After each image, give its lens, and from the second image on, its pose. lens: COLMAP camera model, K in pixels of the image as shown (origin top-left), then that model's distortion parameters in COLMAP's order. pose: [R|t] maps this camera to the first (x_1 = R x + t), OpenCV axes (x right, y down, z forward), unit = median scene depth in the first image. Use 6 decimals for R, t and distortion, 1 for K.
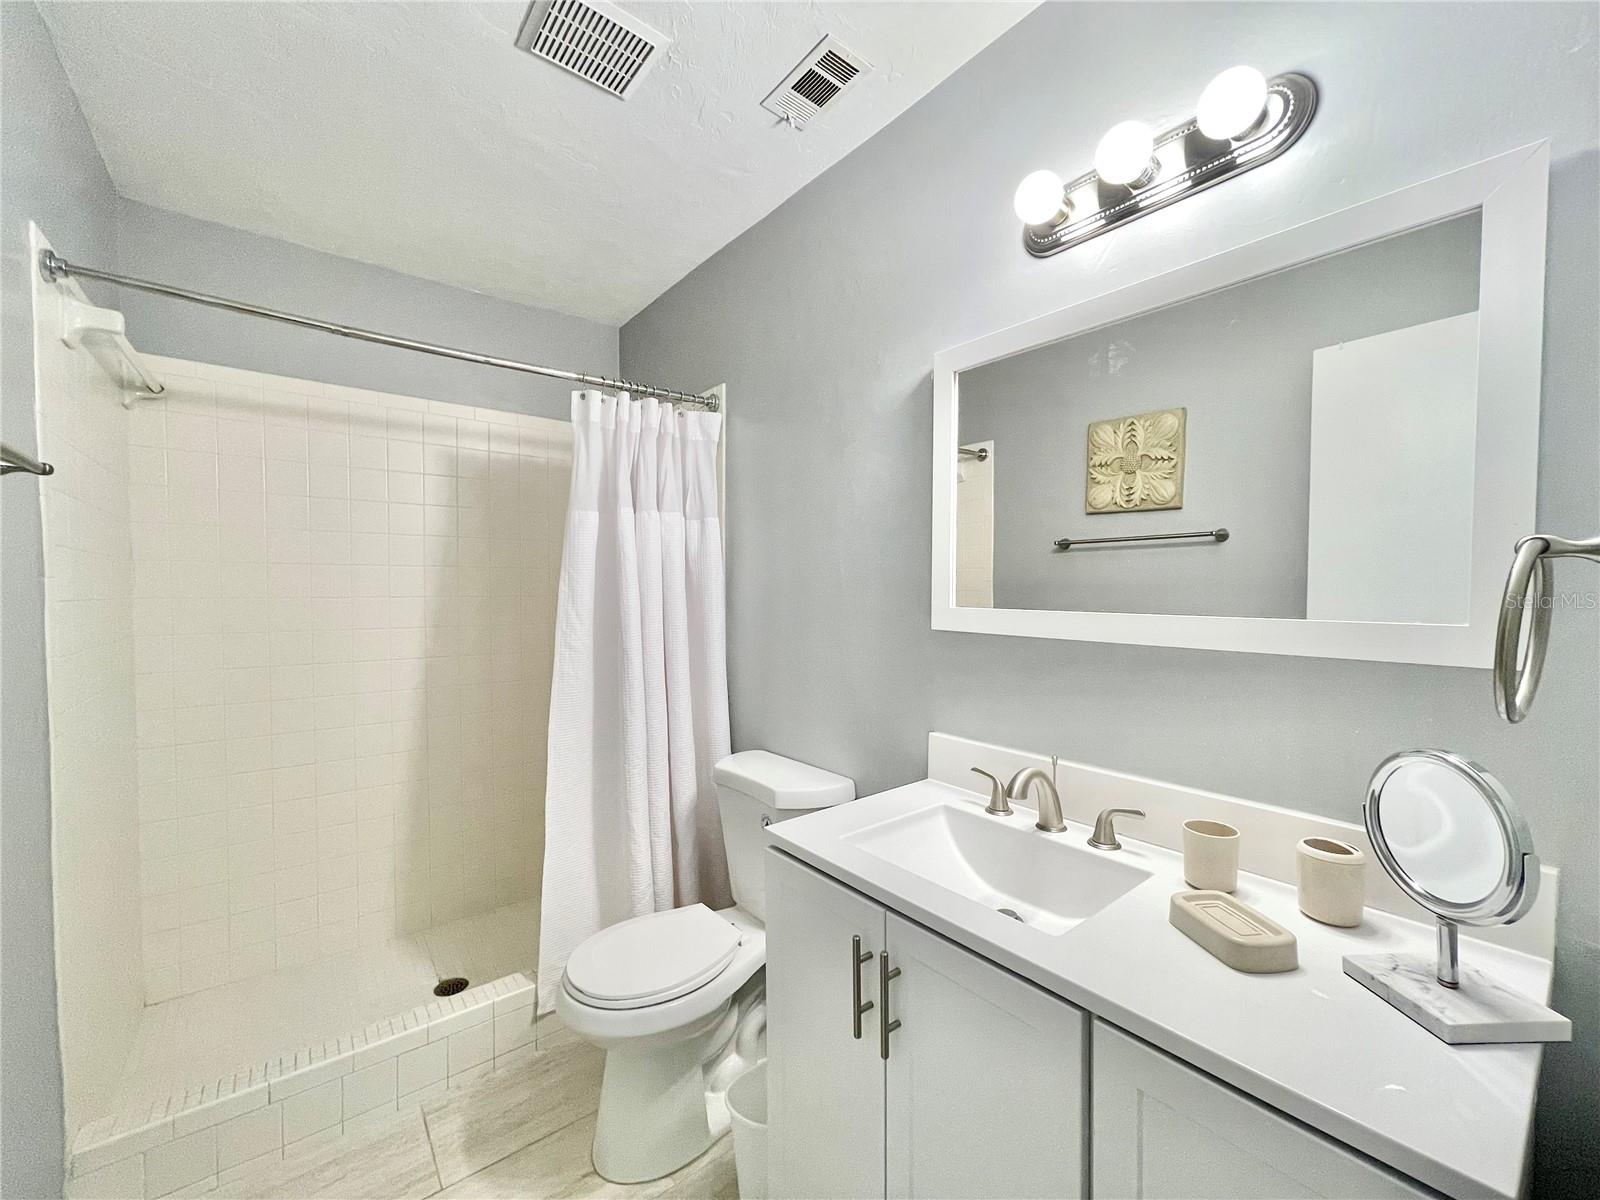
lens RADIAL K [[645.2, 0, 796.9], [0, 645.2, 607.8], [0, 0, 1]] dist [-0.001690, 0.000449]
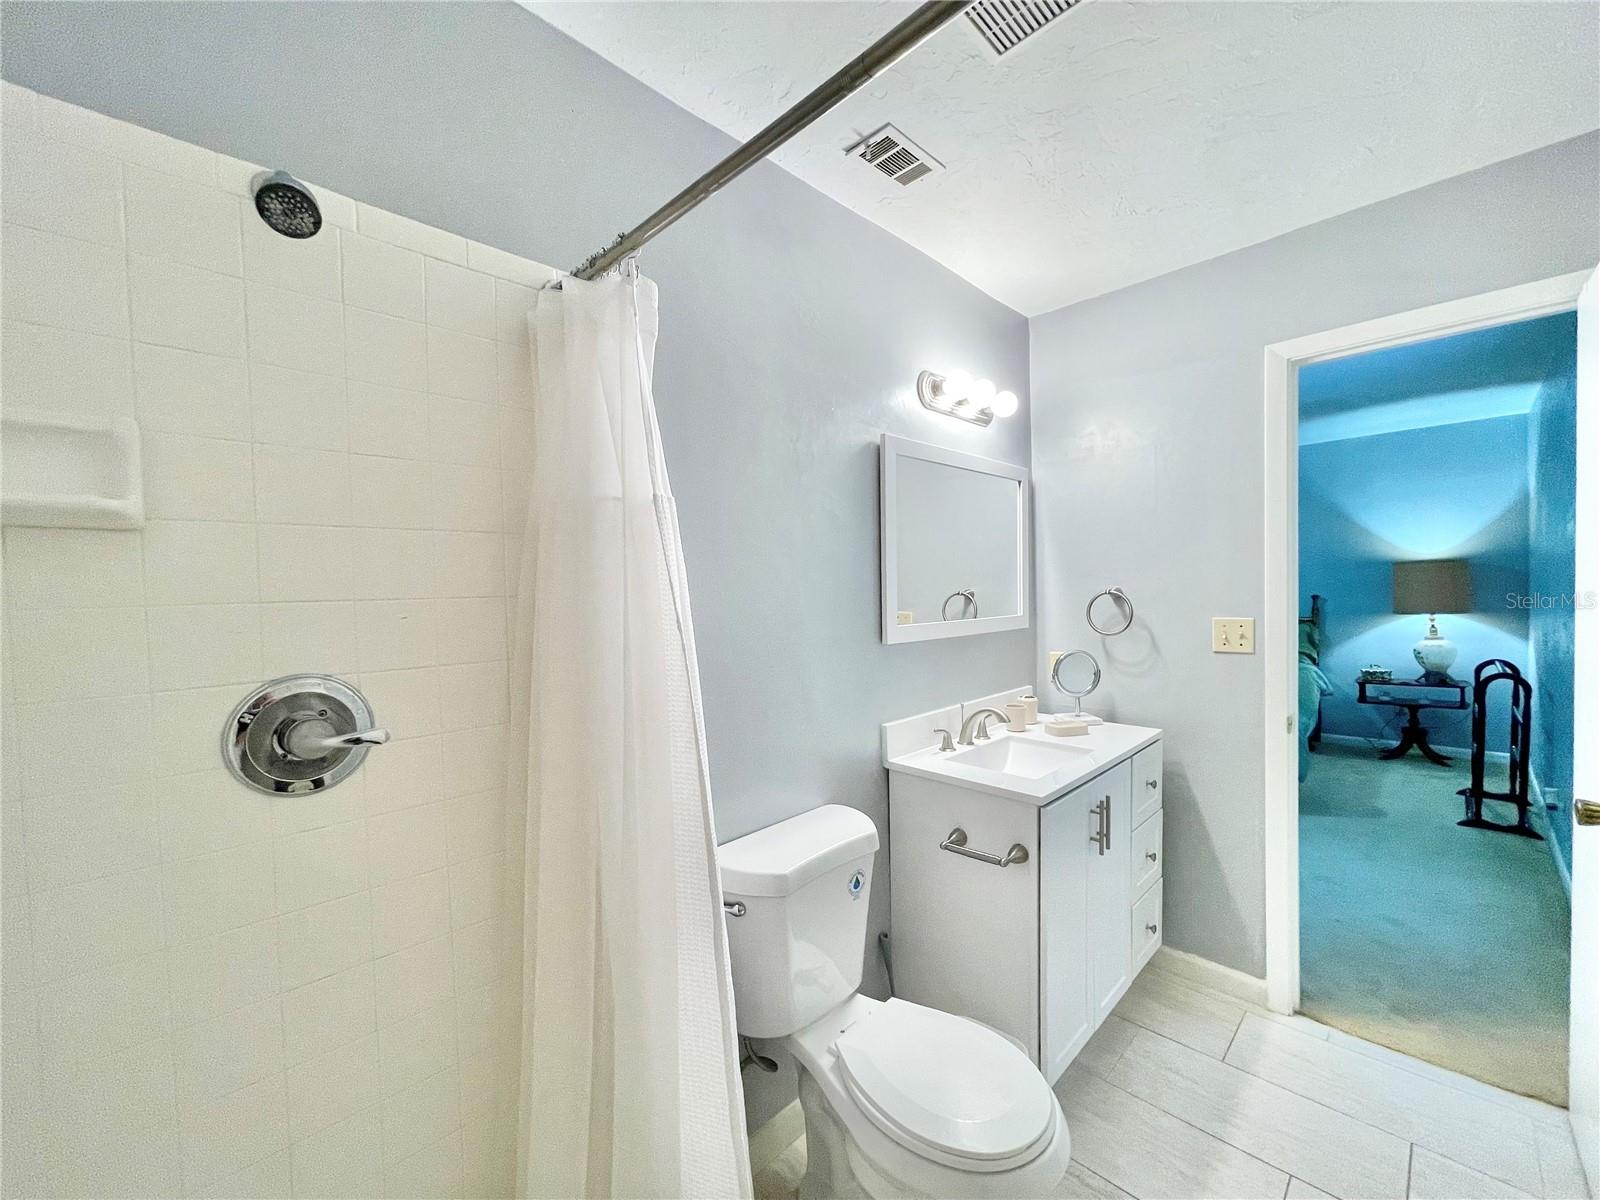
lens RADIAL K [[645.2, 0, 796.9], [0, 645.2, 607.8], [0, 0, 1]] dist [-0.001690, 0.000449]
pose [[-0.109670, -0.026461, 0.993616, -1.079342], [0.059831, 0.997657, 0.033173, -0.096114], [-0.992166, 0.063087, -0.107830, 1.342697]]
